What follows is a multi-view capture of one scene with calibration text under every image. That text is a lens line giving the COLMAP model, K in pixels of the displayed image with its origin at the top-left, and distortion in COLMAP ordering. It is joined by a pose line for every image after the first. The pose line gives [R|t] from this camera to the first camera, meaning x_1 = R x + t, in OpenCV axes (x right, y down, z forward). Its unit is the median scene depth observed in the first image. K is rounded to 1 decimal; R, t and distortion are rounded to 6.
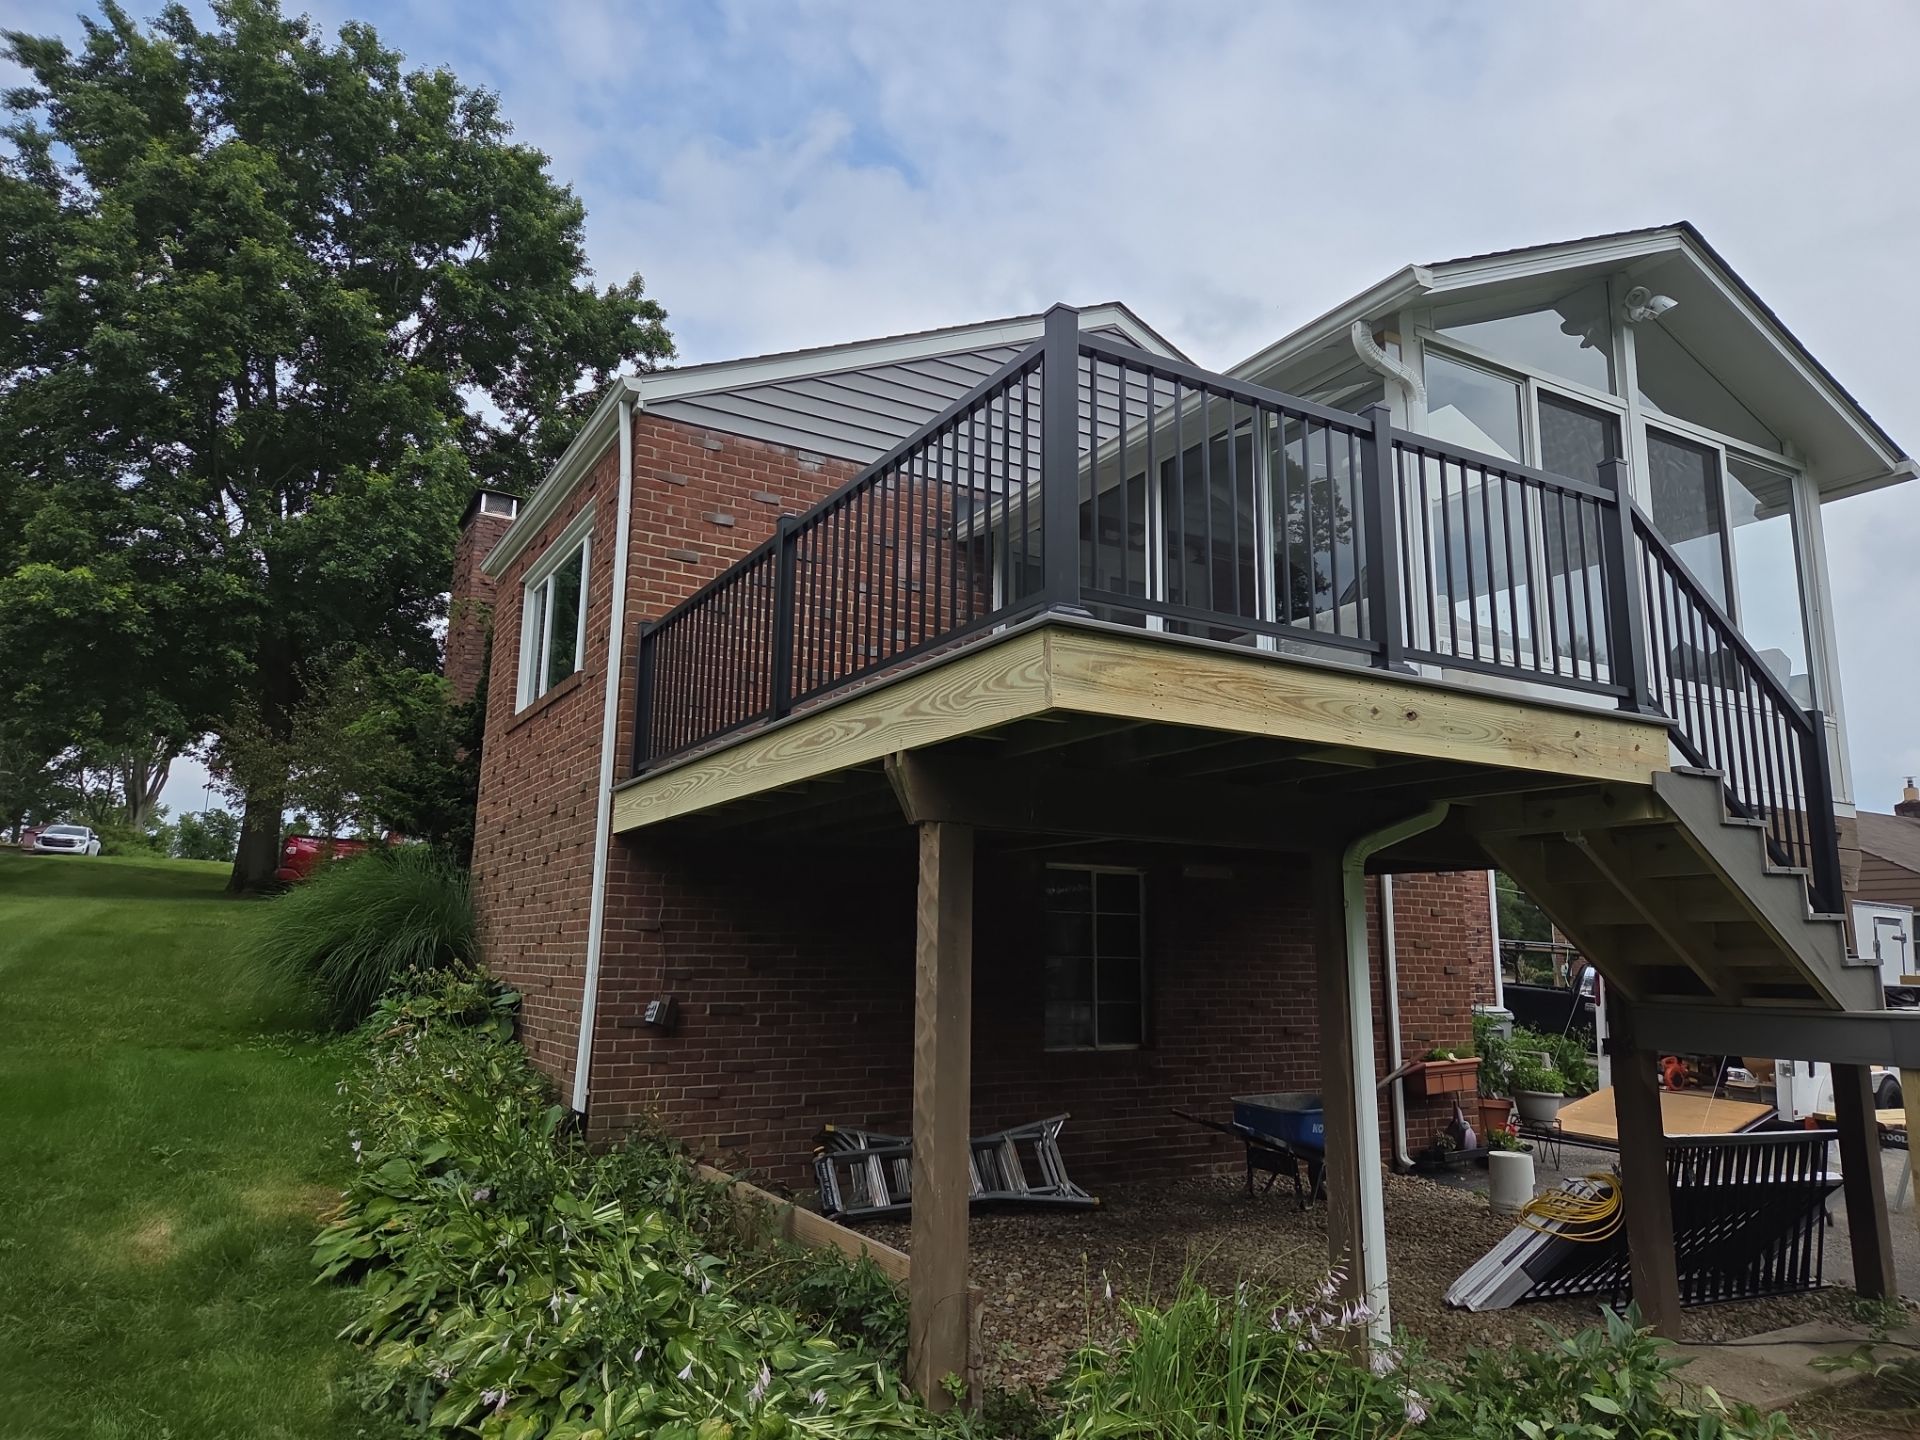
lens RADIAL K [[1265.9, 0, 928.9], [0, 1265.9, 714.9], [0, 0, 1]] dist [0.028417, -0.046185]
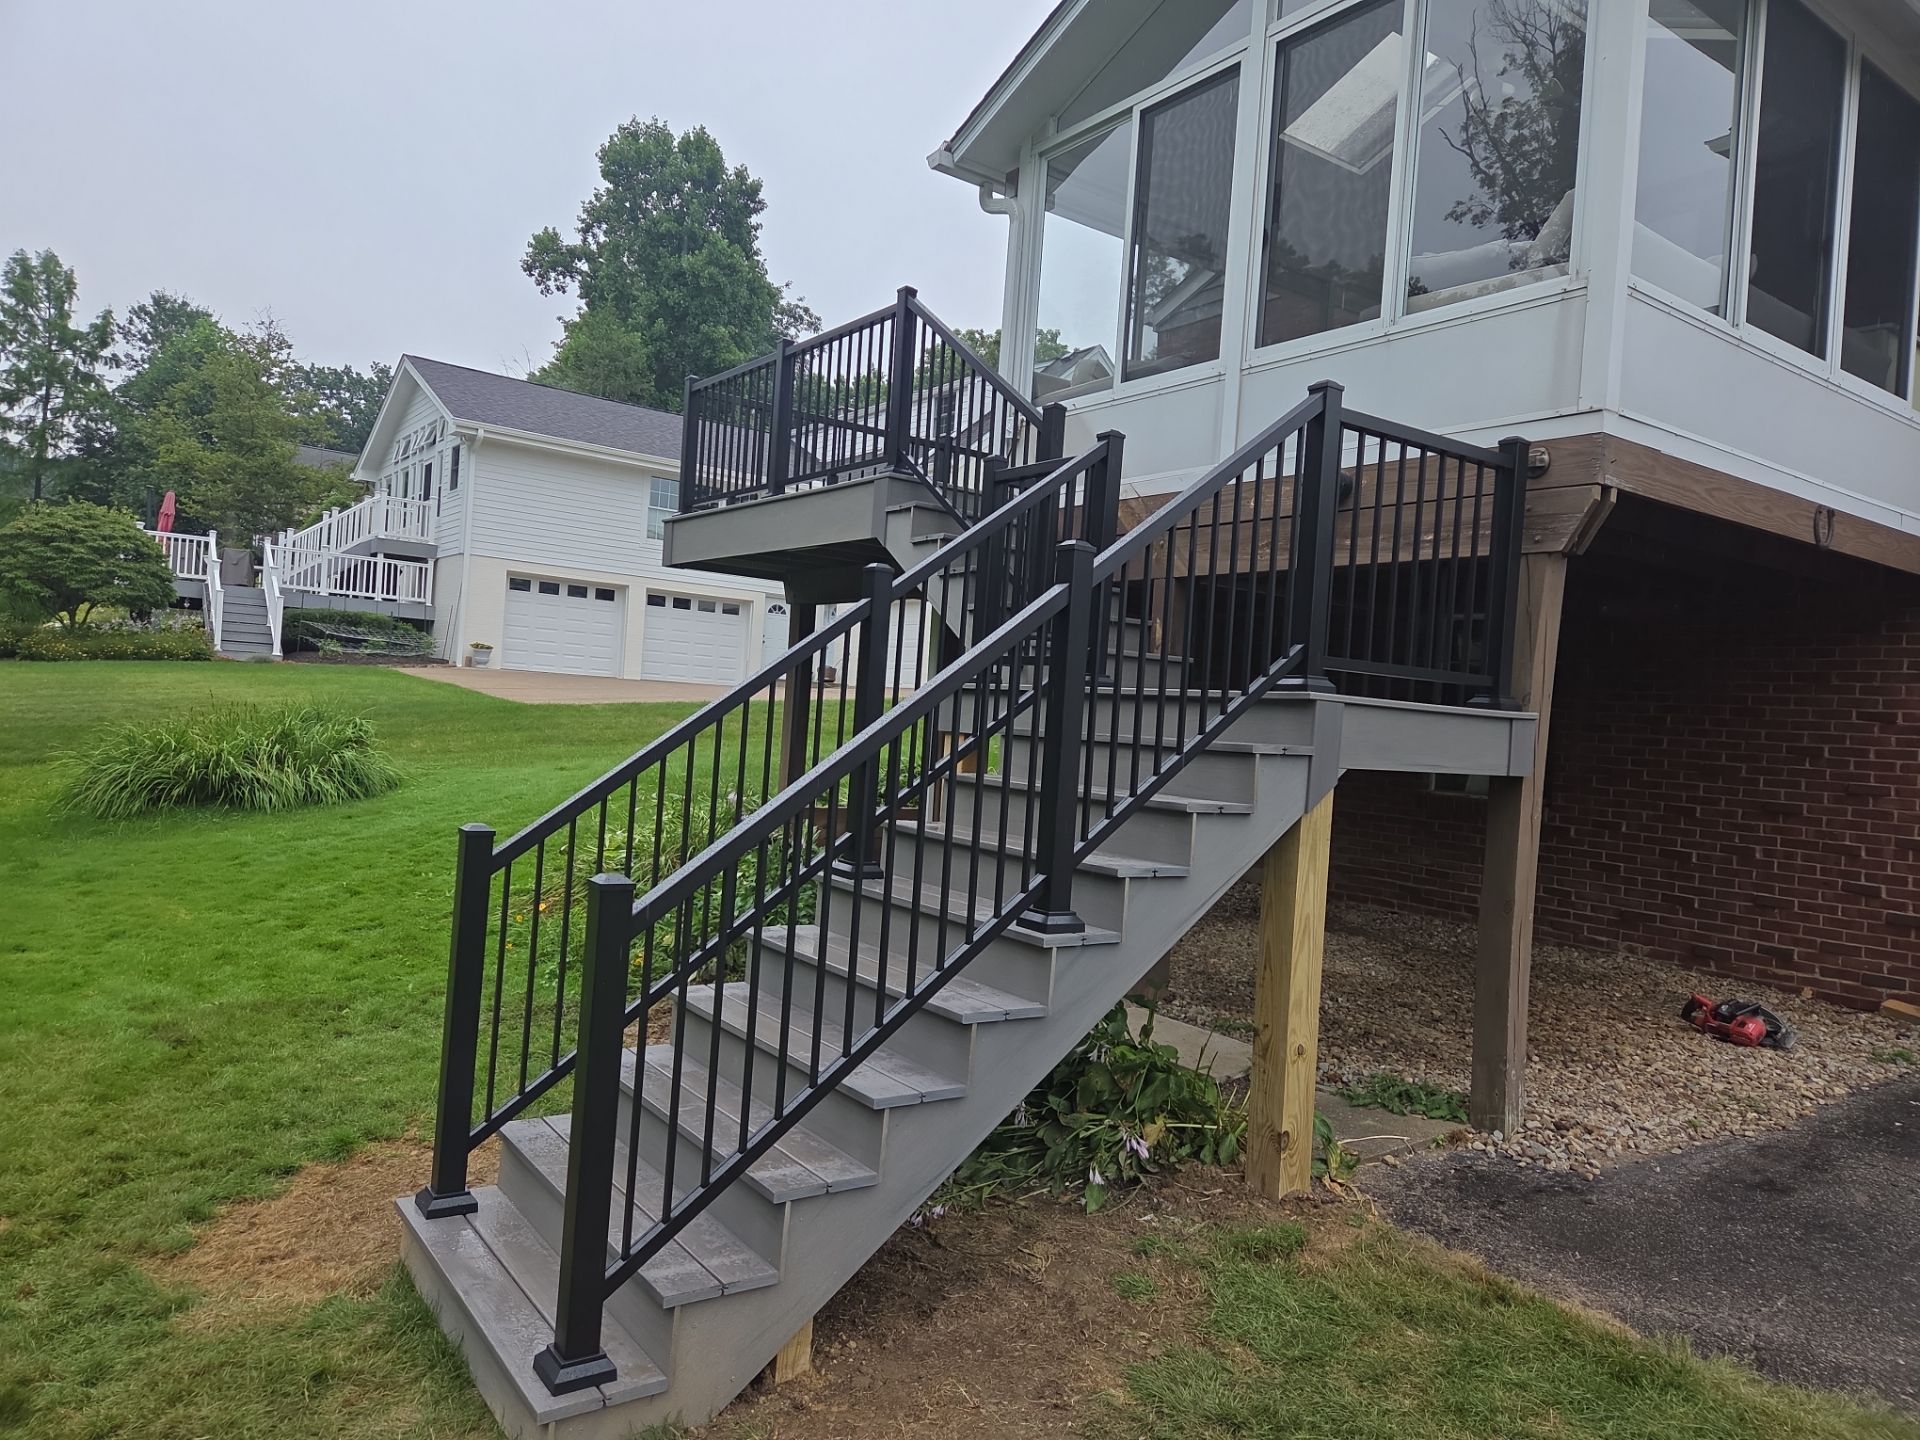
lens RADIAL K [[1246.3, 0, 916.4], [0, 1246.3, 715.3], [0, 0, 1]] dist [0.041808, -0.057457]
pose [[0.092285, -0.003156, -0.995728, 0.853277], [0.125127, 0.992105, 0.008452, 0.111527], [0.987839, -0.125372, 0.091952, 0.391328]]
